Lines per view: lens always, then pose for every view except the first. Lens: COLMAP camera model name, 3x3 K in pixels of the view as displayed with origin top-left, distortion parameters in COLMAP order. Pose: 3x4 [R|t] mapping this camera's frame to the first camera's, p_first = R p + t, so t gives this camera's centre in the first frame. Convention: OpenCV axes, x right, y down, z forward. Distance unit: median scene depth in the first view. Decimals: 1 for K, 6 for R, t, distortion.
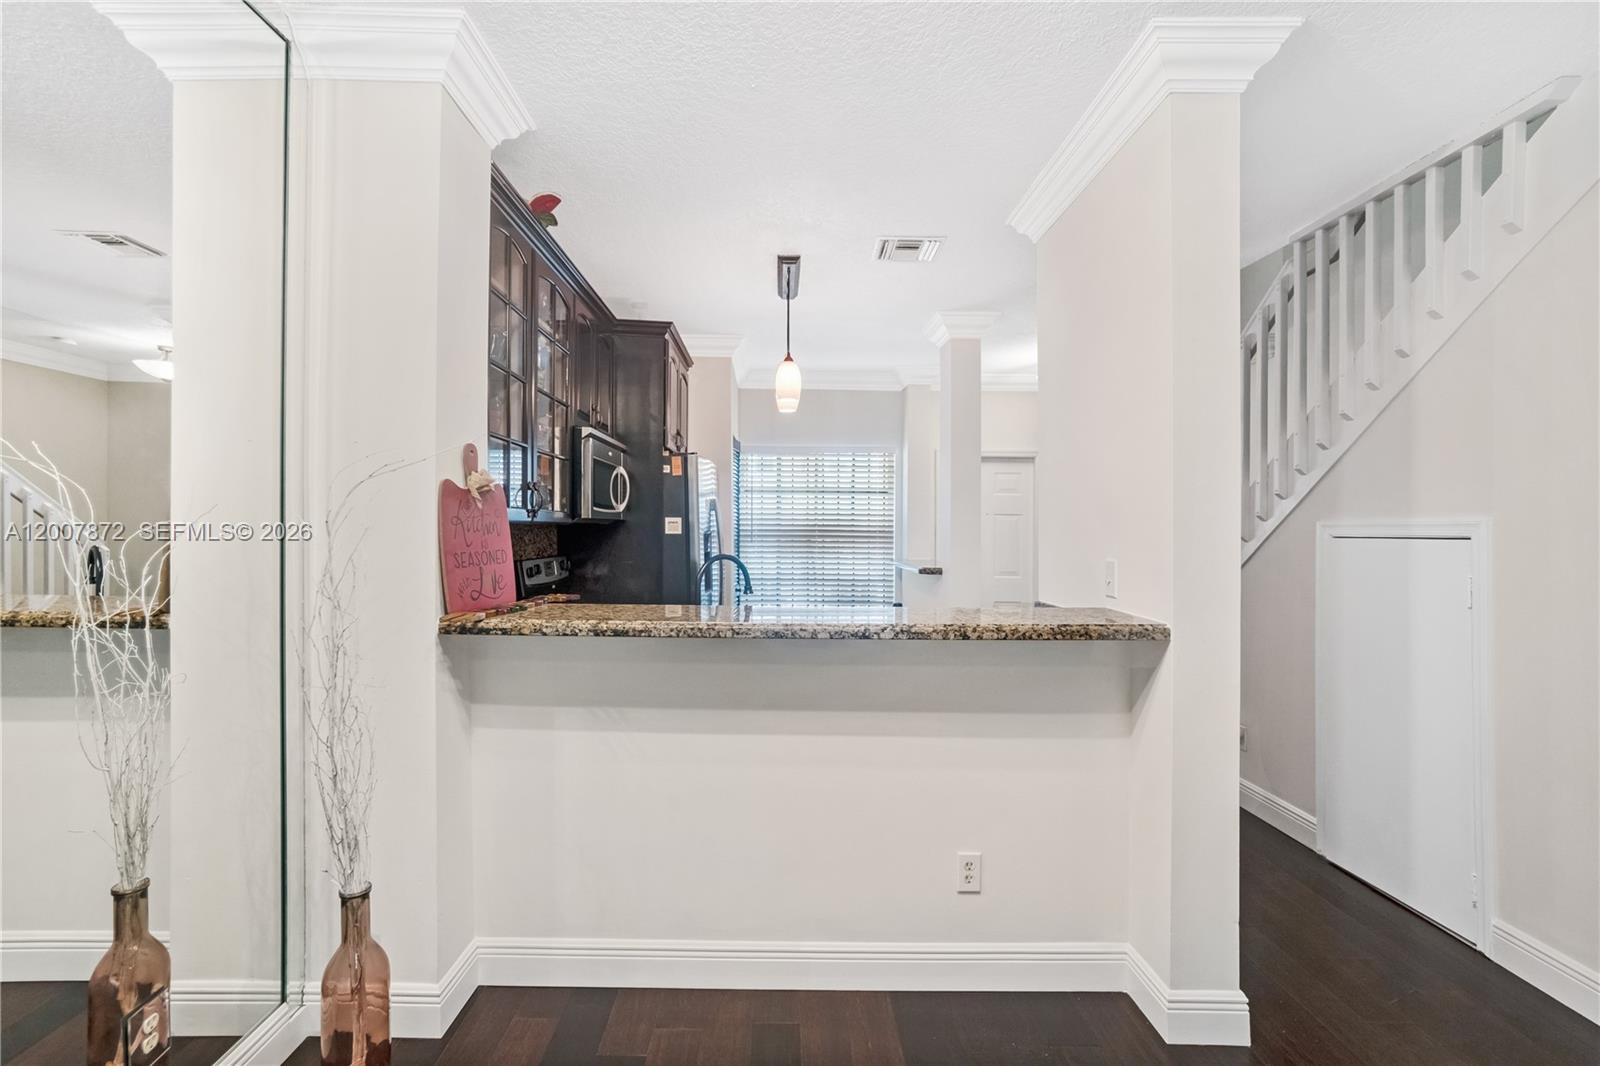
lens RADIAL K [[725.8, 0, 795.3], [0, 725.8, 523.1], [0, 0, 1]] dist [-0.000849, -0.000028]
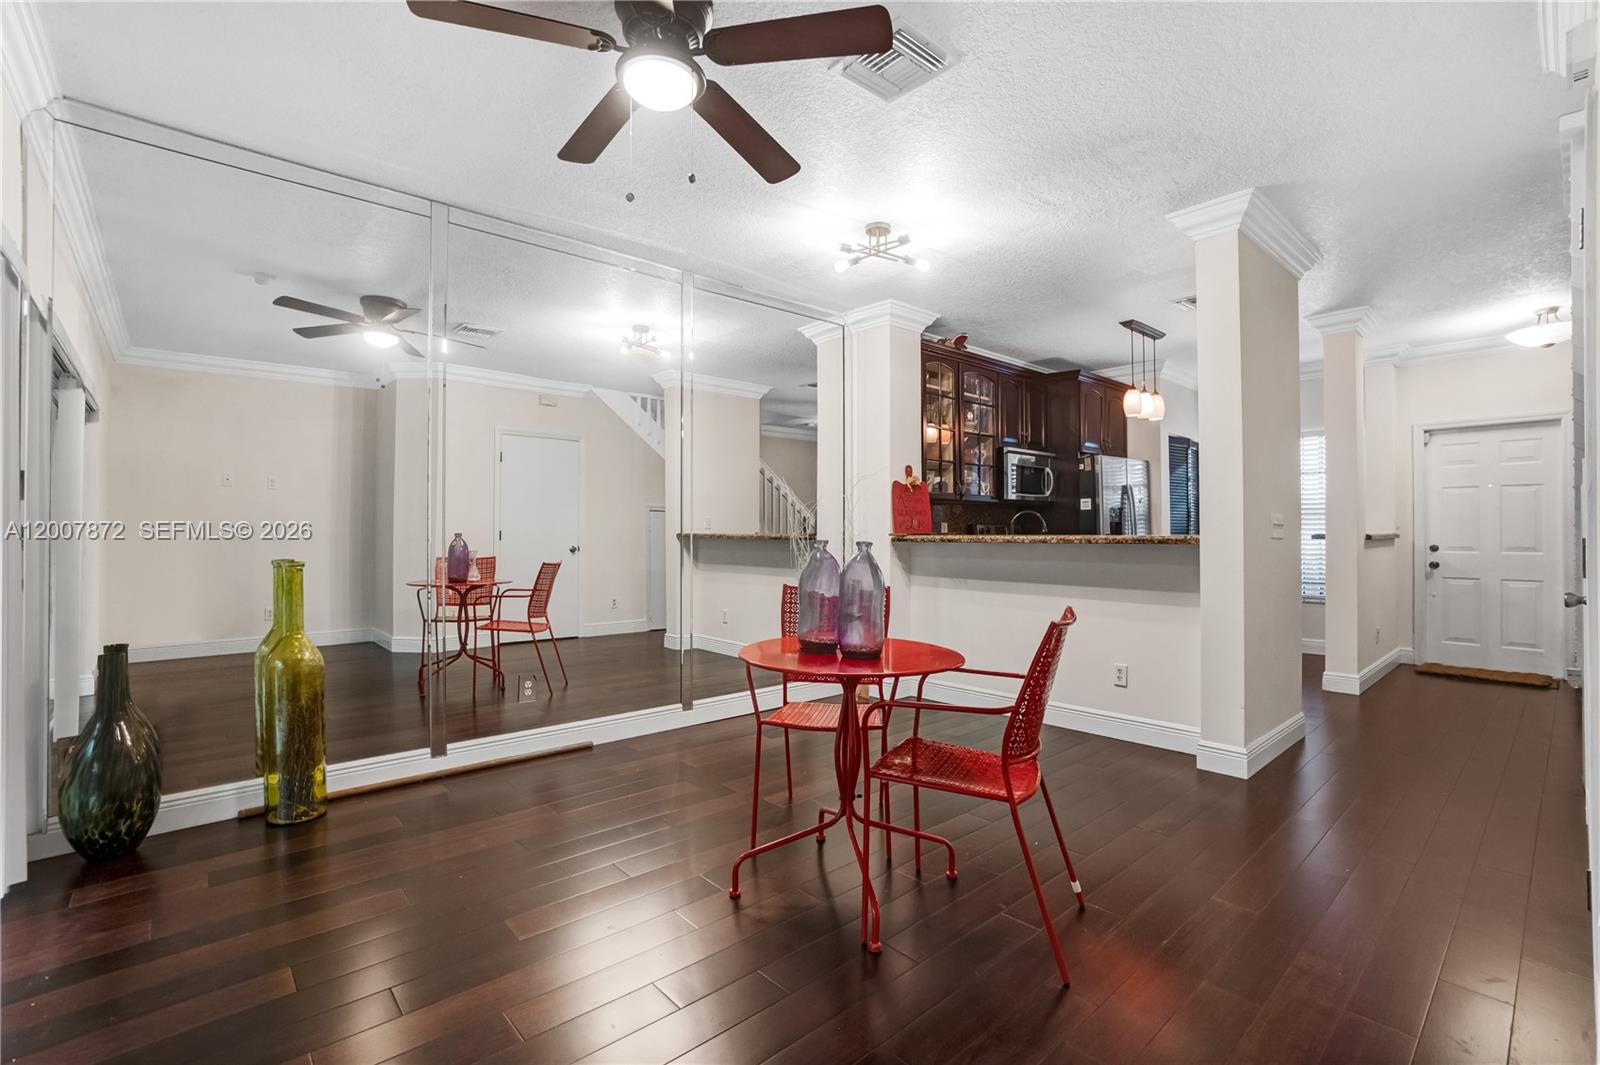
lens RADIAL K [[706.5, 0, 800.0], [0, 706.5, 532.5], [0, 0, 1]] dist [-0.000913, 0.000010]
pose [[0.661028, -0.008828, -0.750310, 0.591911], [0.012427, 0.999922, -0.000817, 0.061706], [0.750259, -0.008785, 0.661086, -0.448123]]
